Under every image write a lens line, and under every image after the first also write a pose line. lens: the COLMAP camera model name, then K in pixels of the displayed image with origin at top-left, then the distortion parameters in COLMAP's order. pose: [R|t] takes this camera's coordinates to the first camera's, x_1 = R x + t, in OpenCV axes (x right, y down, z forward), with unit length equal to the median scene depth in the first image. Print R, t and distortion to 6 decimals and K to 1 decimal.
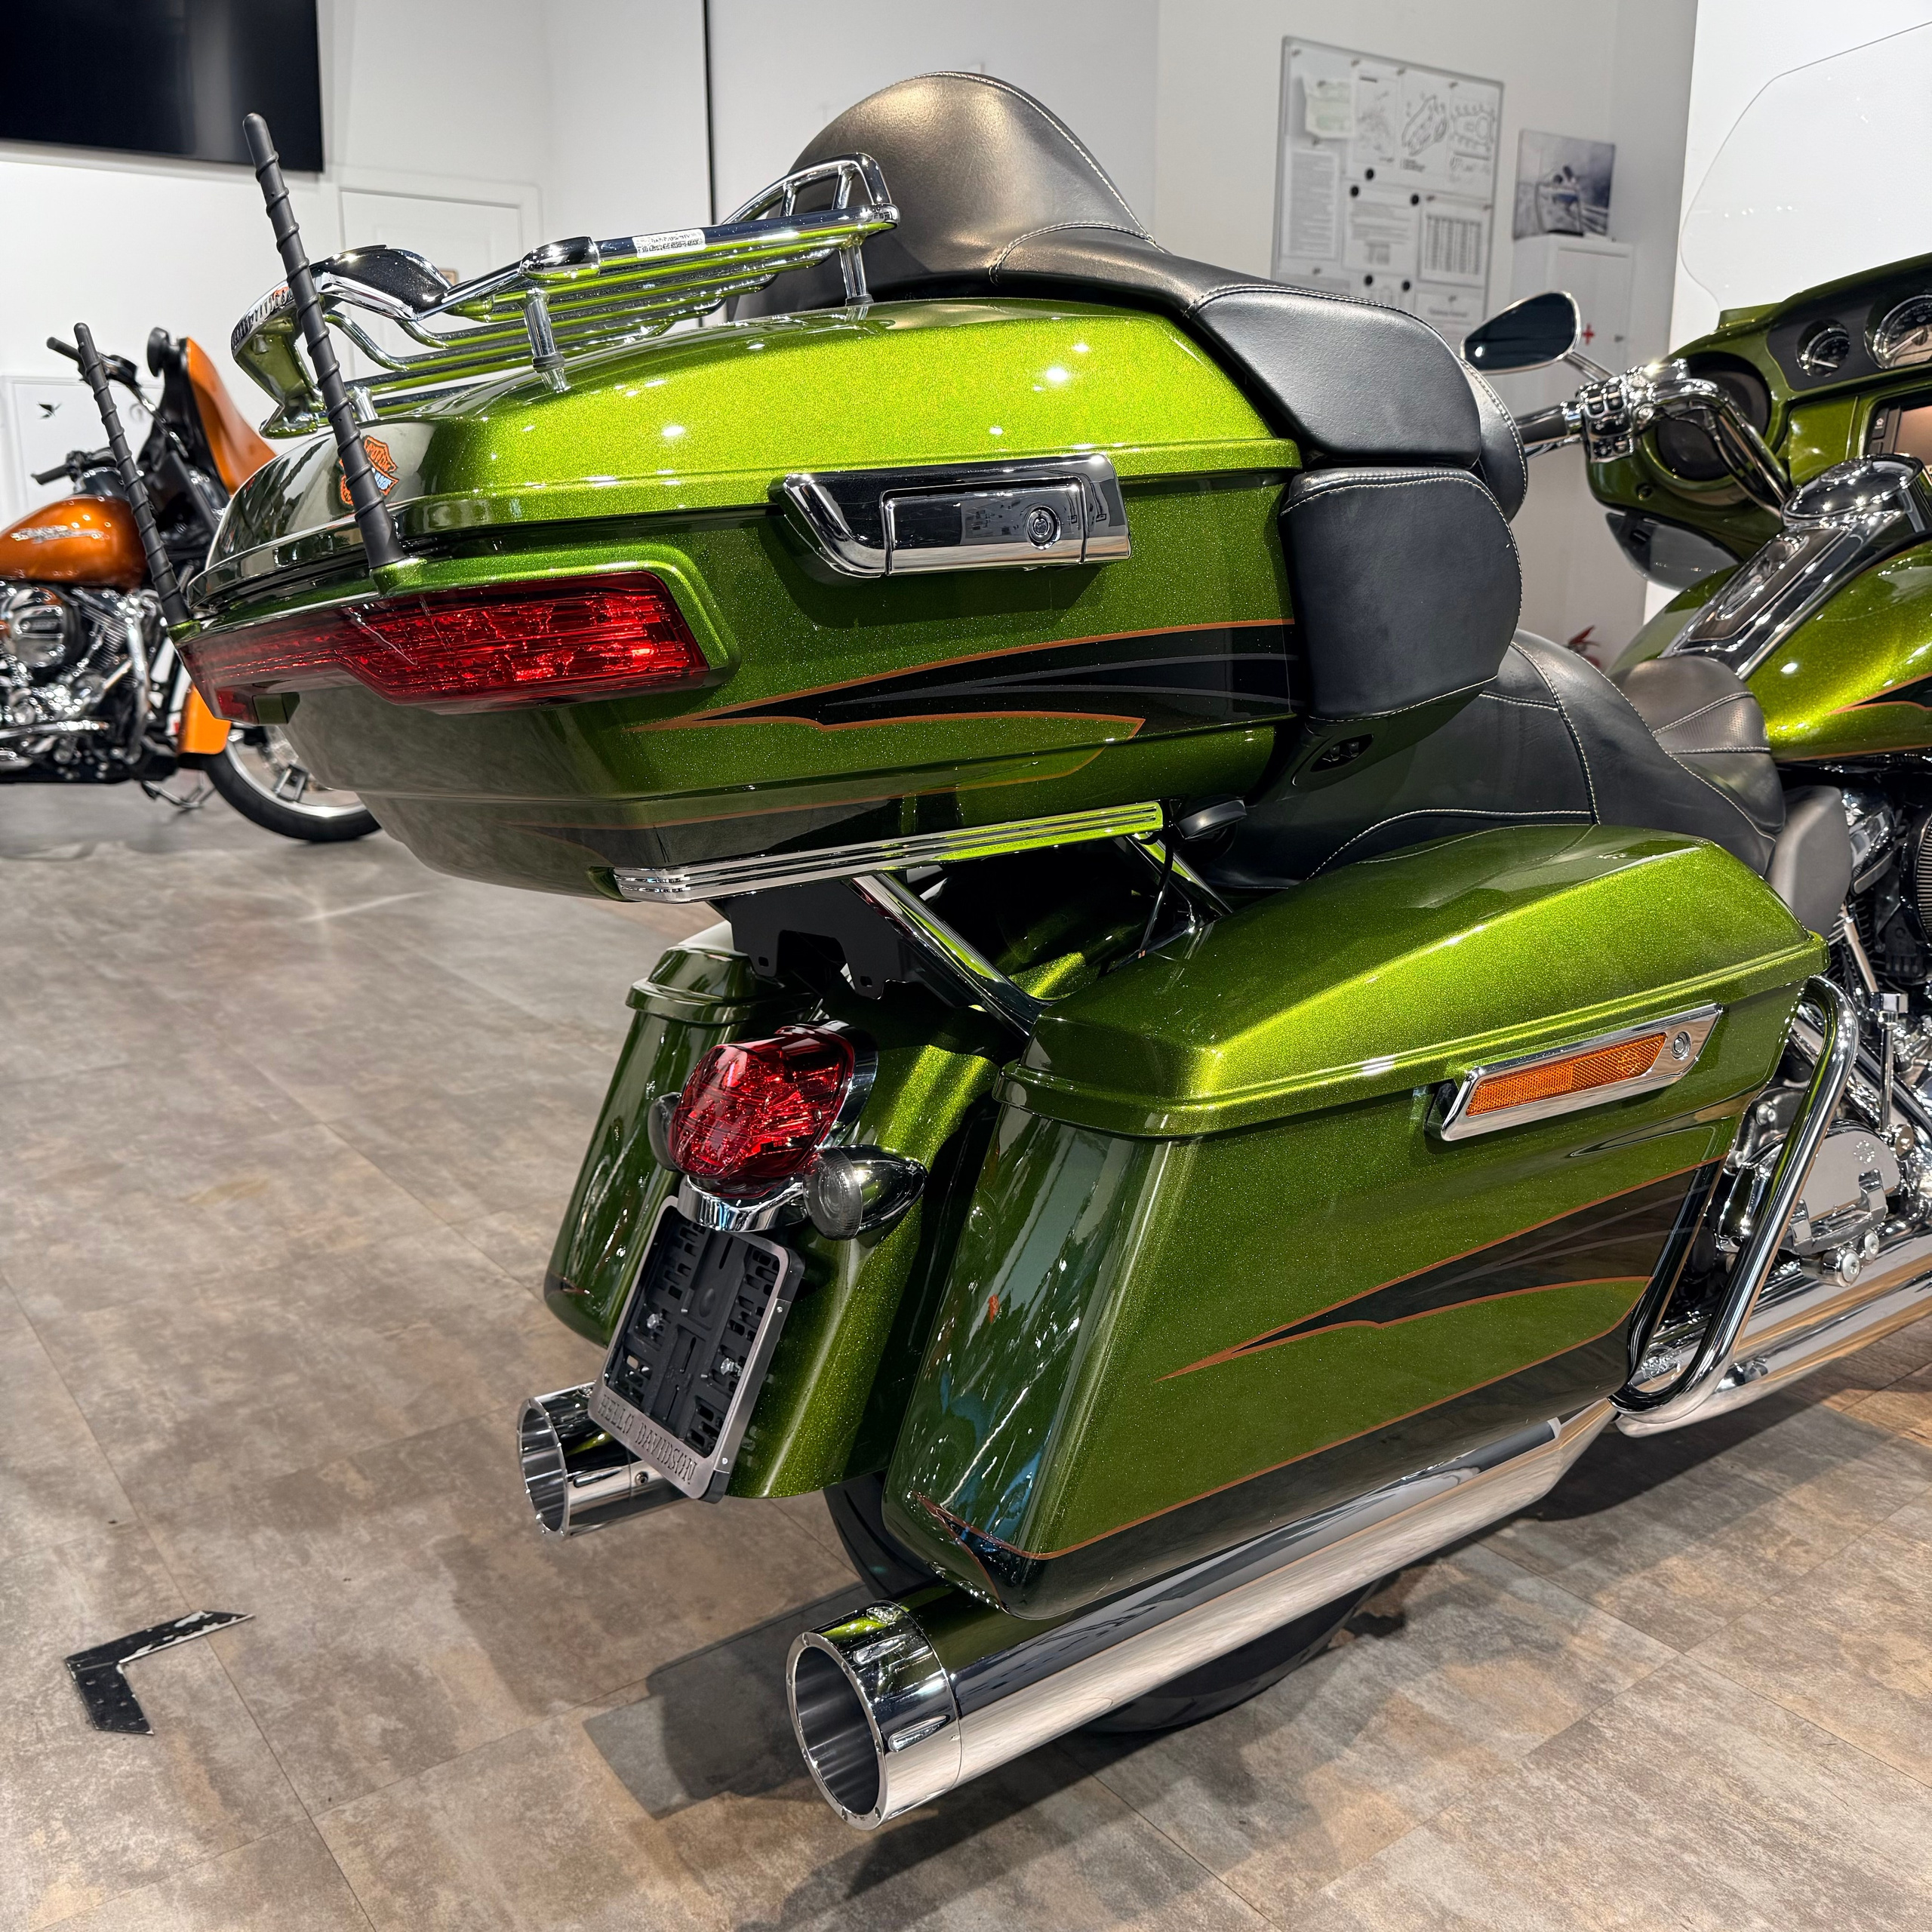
lens RADIAL K [[1817.4, 0, 968.9], [0, 1817.4, 967.9], [0, 0, 1]] dist [0.057443, -0.092992]
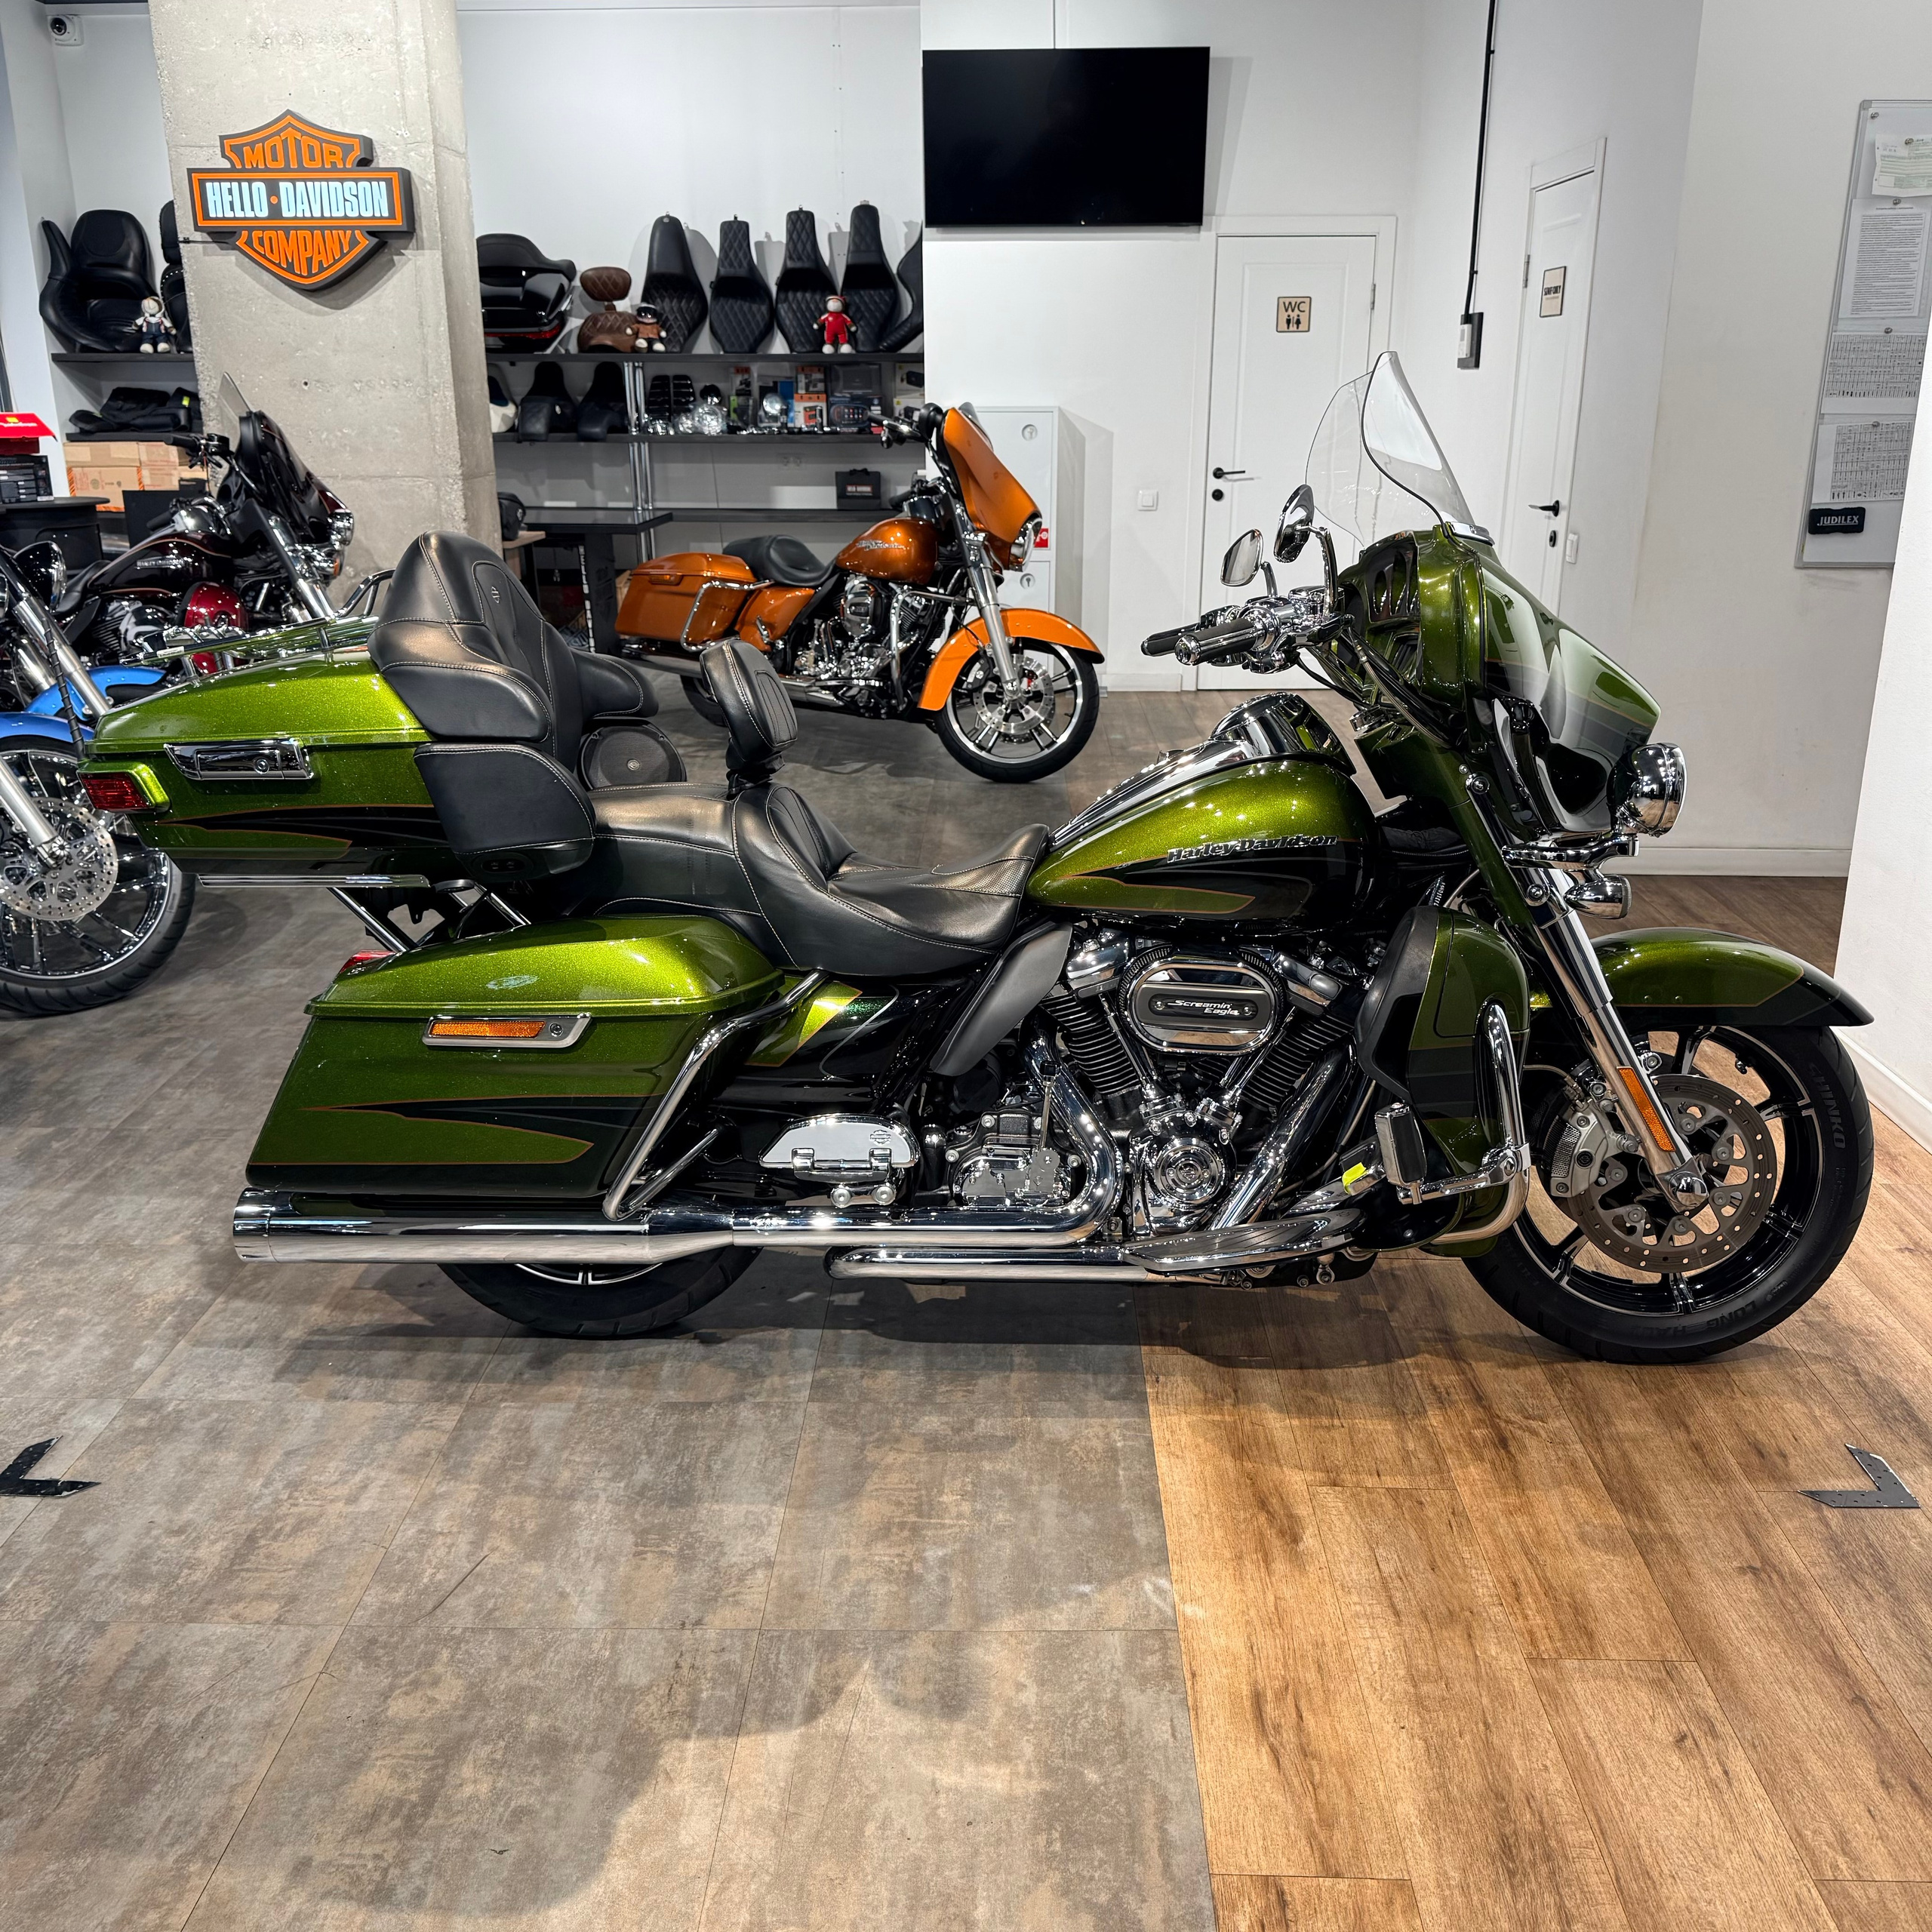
lens RADIAL K [[1808.3, 0, 966.4], [0, 1808.3, 969.3], [0, 0, 1]] dist [0.132586, -0.254484]
pose [[0.780680, 0.186703, -0.596390, 1.067460], [-0.151558, 0.982403, 0.109155, -0.174638], [0.606275, 0.005173, 0.795238, -0.204817]]
